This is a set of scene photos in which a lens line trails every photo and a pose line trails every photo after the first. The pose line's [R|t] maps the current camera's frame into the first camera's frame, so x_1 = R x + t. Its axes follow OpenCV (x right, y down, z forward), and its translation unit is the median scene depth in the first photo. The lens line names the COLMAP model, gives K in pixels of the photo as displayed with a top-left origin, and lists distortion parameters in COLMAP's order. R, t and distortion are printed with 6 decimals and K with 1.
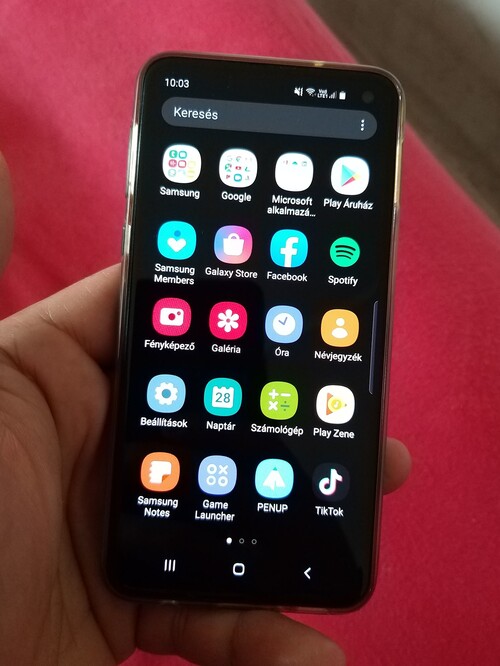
lens RADIAL K [[620.0, 0, 255.0], [0, 620.0, 334.7], [0, 0, 1]] dist [0.002232, -0.022139]
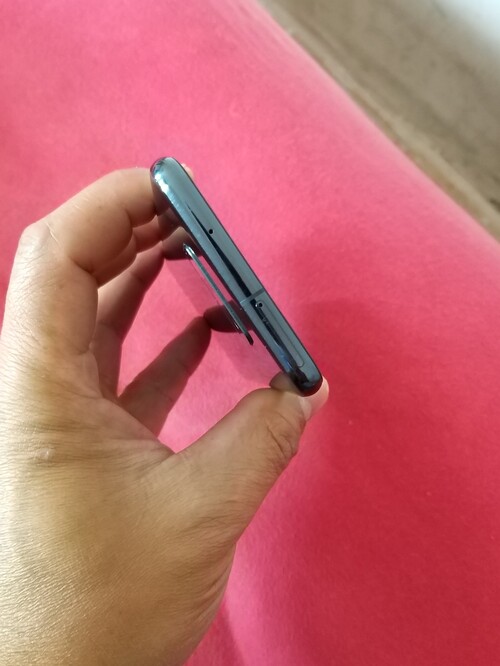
lens RADIAL K [[620.0, 0, 255.0], [0, 620.0, 334.7], [0, 0, 1]] dist [0.002232, -0.022139]
pose [[0.996463, -0.081578, -0.020141, 0.098713], [0.081619, 0.996663, 0.001176, 0.019693], [0.019978, -0.002815, 0.999796, 0.003132]]
